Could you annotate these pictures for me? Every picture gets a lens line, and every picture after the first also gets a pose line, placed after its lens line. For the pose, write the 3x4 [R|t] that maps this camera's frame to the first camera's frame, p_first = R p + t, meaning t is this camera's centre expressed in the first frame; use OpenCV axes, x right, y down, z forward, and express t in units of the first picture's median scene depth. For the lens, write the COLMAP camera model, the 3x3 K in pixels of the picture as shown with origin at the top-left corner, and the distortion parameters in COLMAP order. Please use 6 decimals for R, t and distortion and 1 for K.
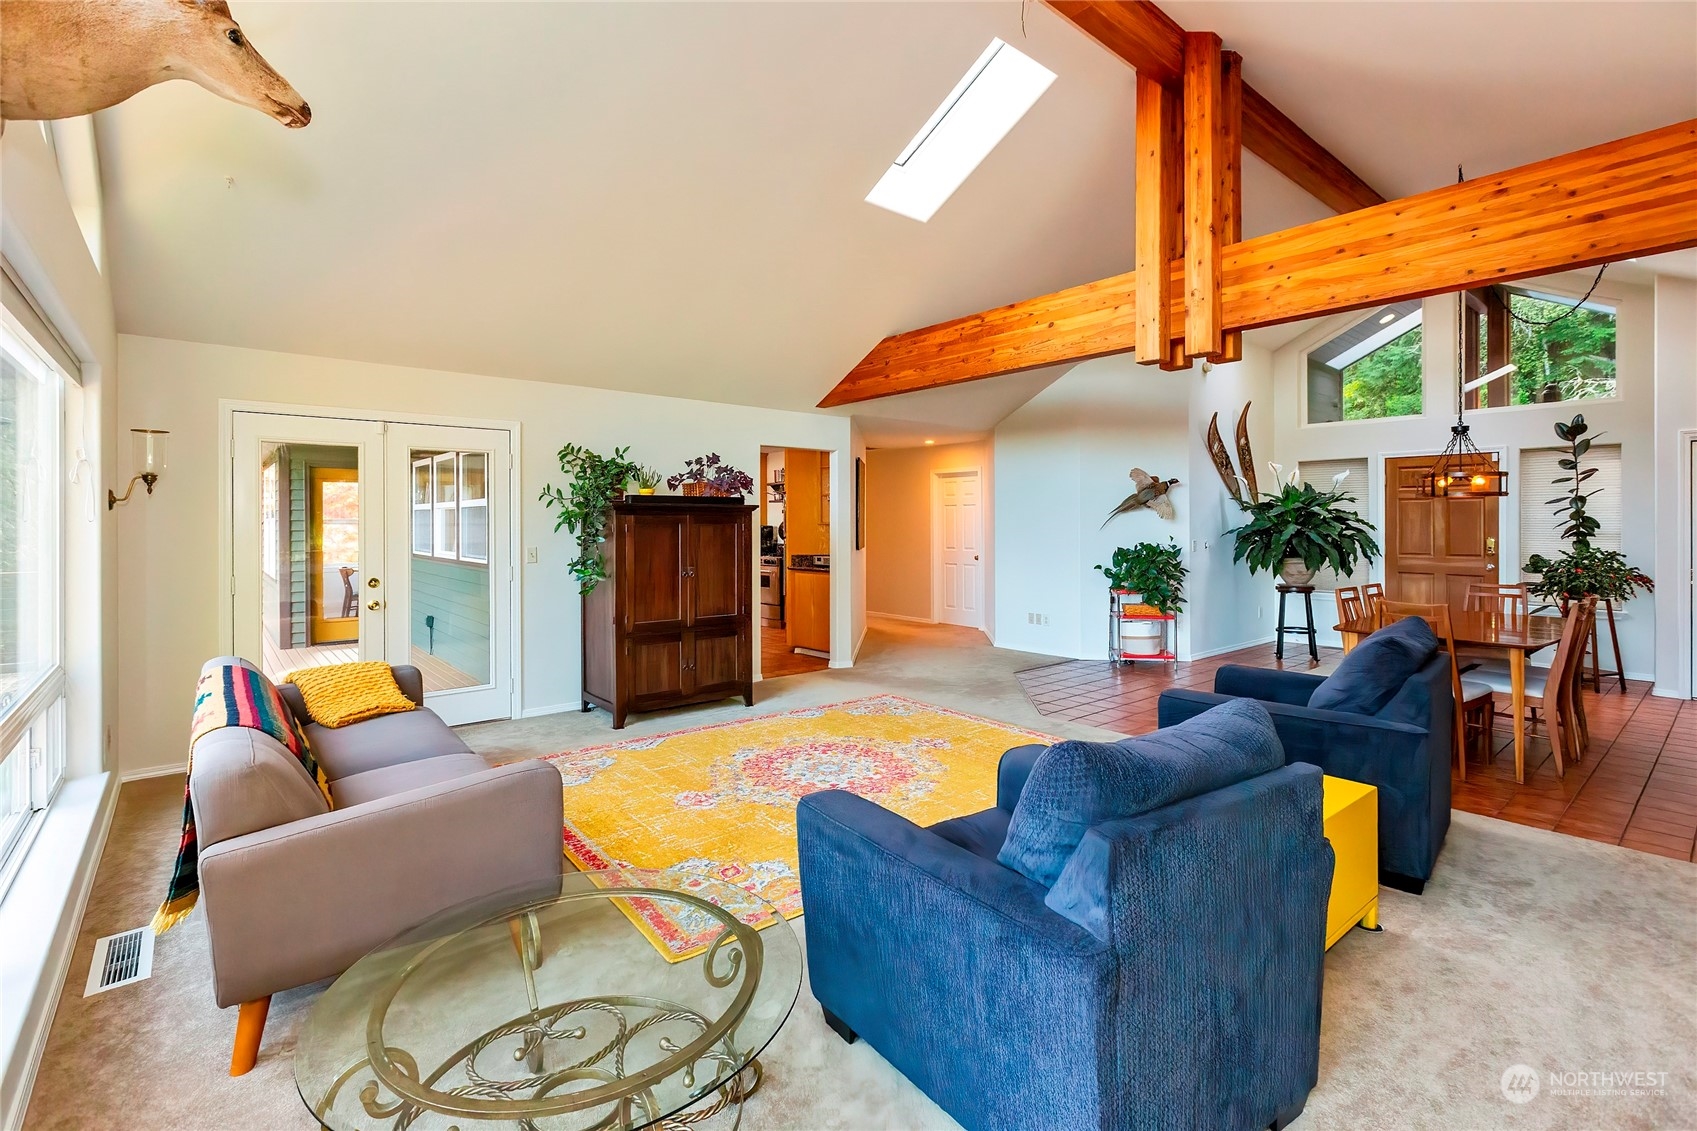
lens RADIAL K [[778.9, 0, 836.0], [0, 778.9, 528.2], [0, 0, 1]] dist [0.001327, 0.000508]
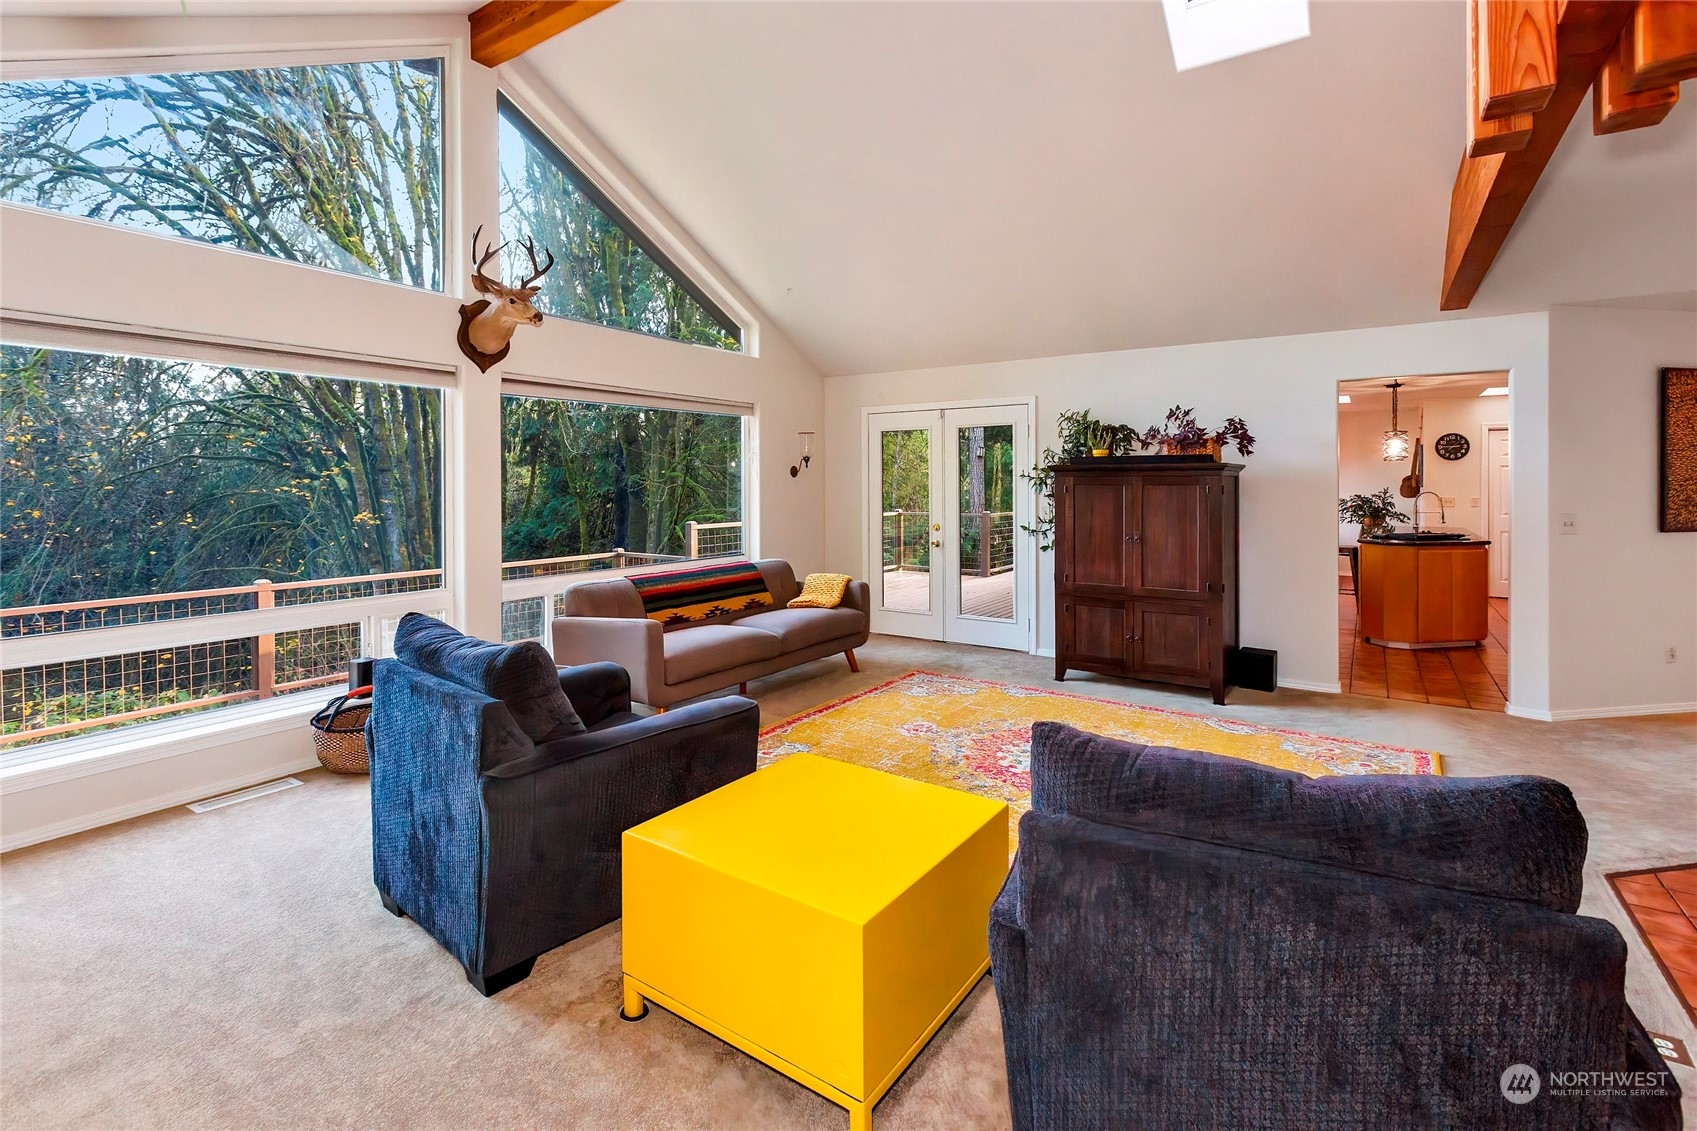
lens RADIAL K [[780.5, 0, 838.1], [0, 780.5, 488.1], [0, 0, 1]] dist [0.000274, 0.000843]
pose [[0.264073, 0.009682, -0.964454, 0.801613], [-0.005601, 0.999948, 0.008505, -0.010581], [0.964487, 0.003156, 0.264113, 0.531175]]
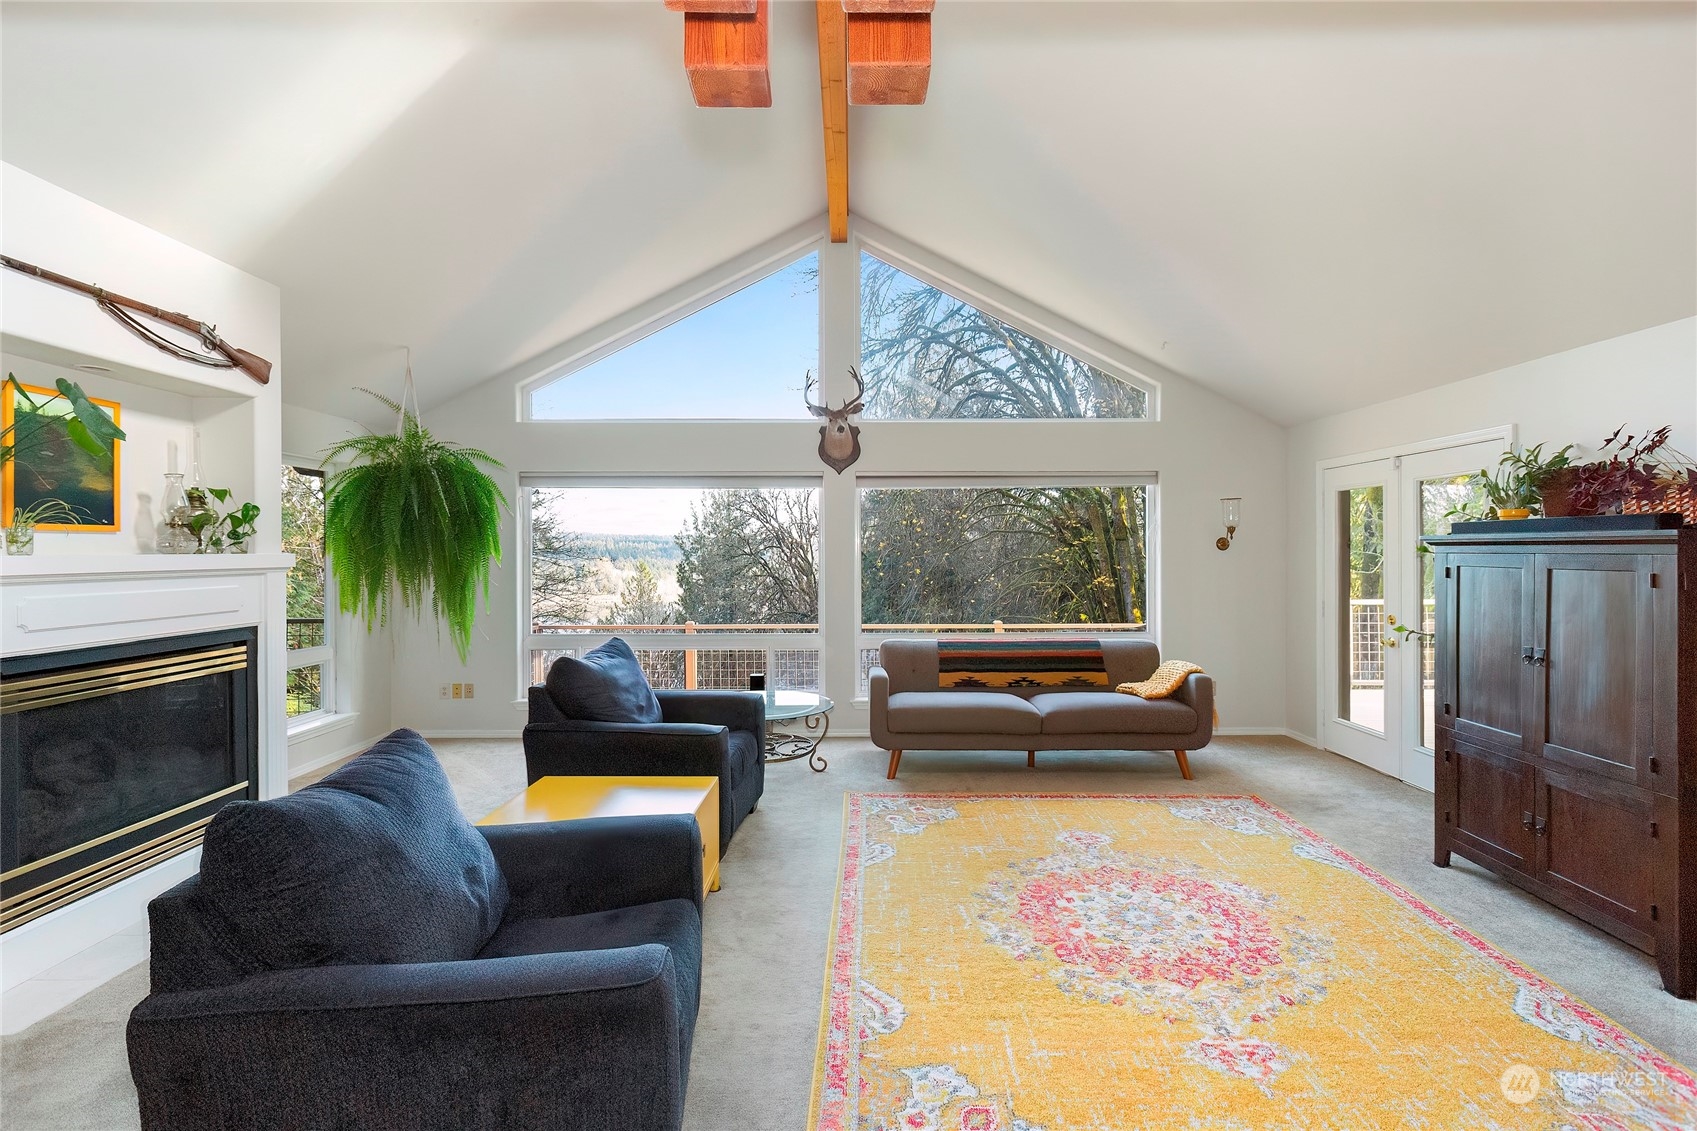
lens RADIAL K [[761.7, 0, 848.9], [0, 761.7, 552.8], [0, 0, 1]] dist [-0.001734, -0.000822]
pose [[-0.640022, 0.005408, -0.768337, 0.696258], [-0.002270, 0.999958, 0.008928, -0.026088], [0.768353, 0.007458, -0.639983, 1.259730]]
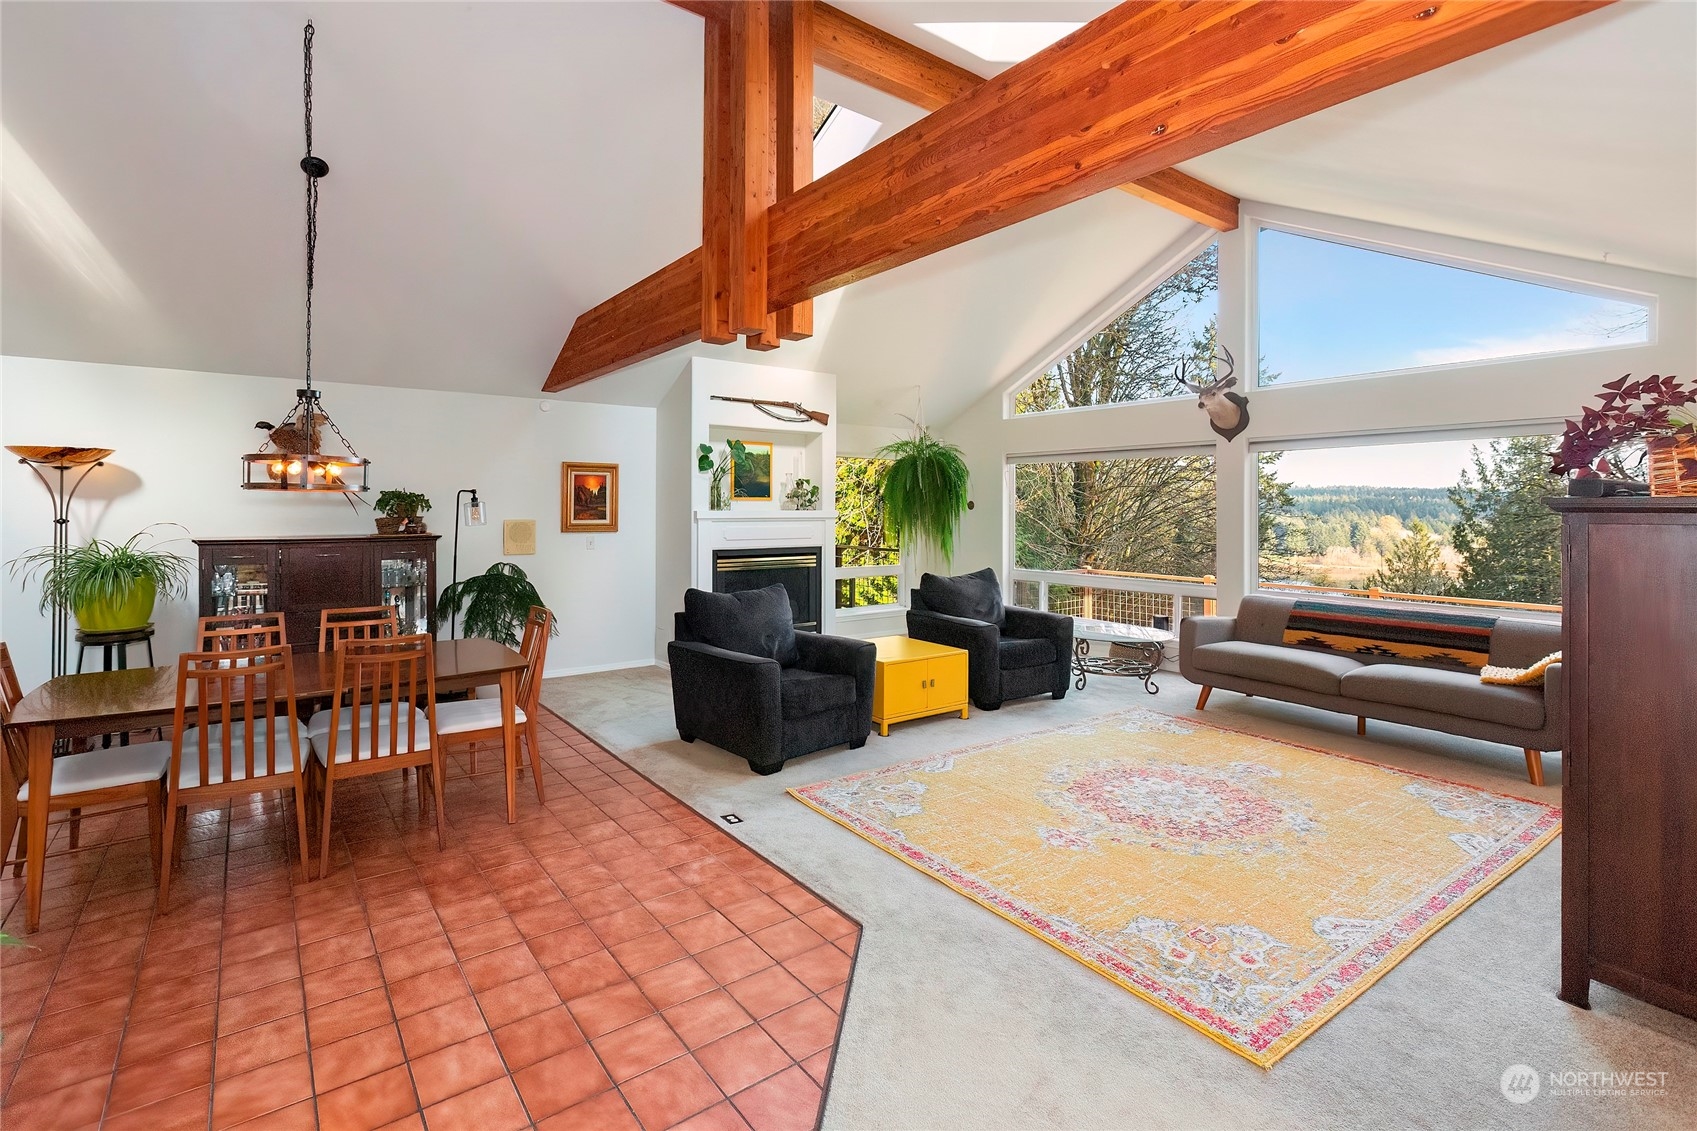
lens RADIAL K [[780.5, 0, 838.1], [0, 780.5, 488.1], [0, 0, 1]] dist [0.000274, 0.000843]
pose [[-0.998710, -0.000727, 0.050778, 0.335965], [-0.001518, 0.999878, -0.015539, -0.038985], [-0.050760, -0.015596, -0.998589, 1.968645]]
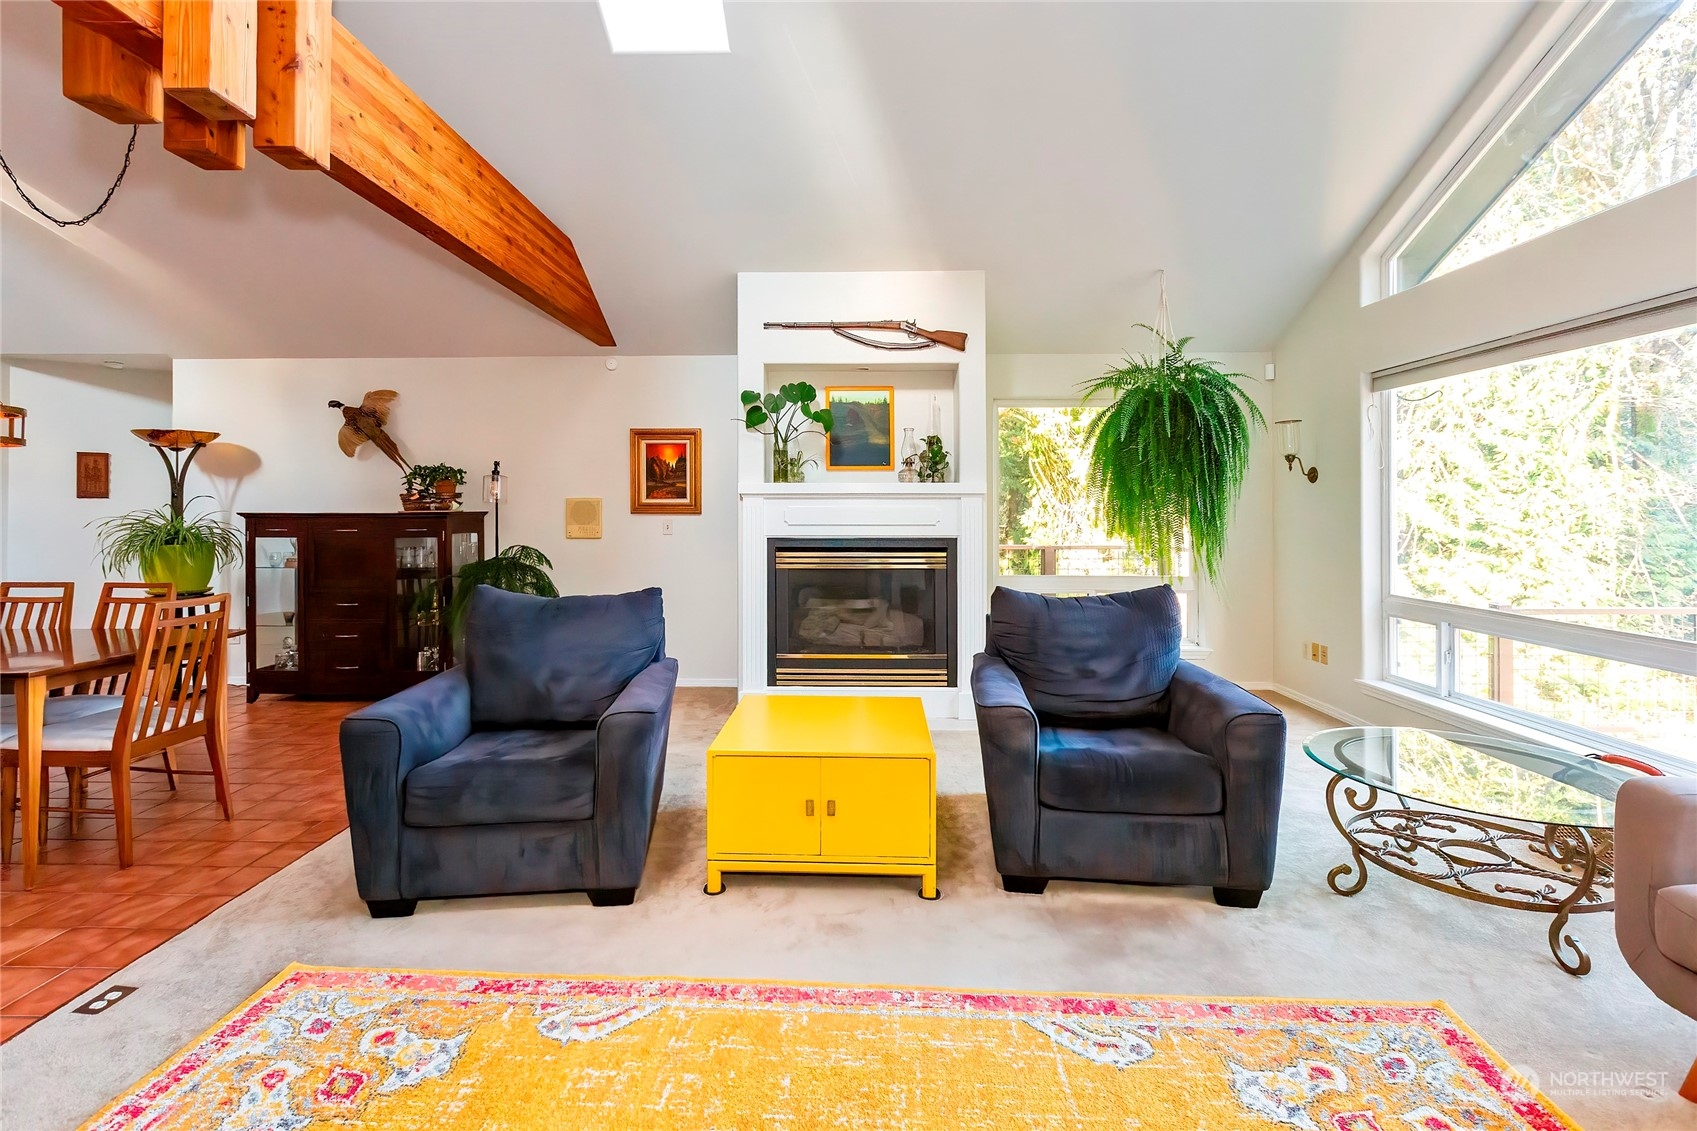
lens RADIAL K [[780.5, 0, 838.1], [0, 780.5, 488.1], [0, 0, 1]] dist [0.000274, 0.000843]
pose [[-0.753542, 0.020238, 0.657088, -0.159544], [0.007093, 0.999718, -0.022657, 0.017111], [-0.657362, -0.012413, -0.753473, 1.171514]]
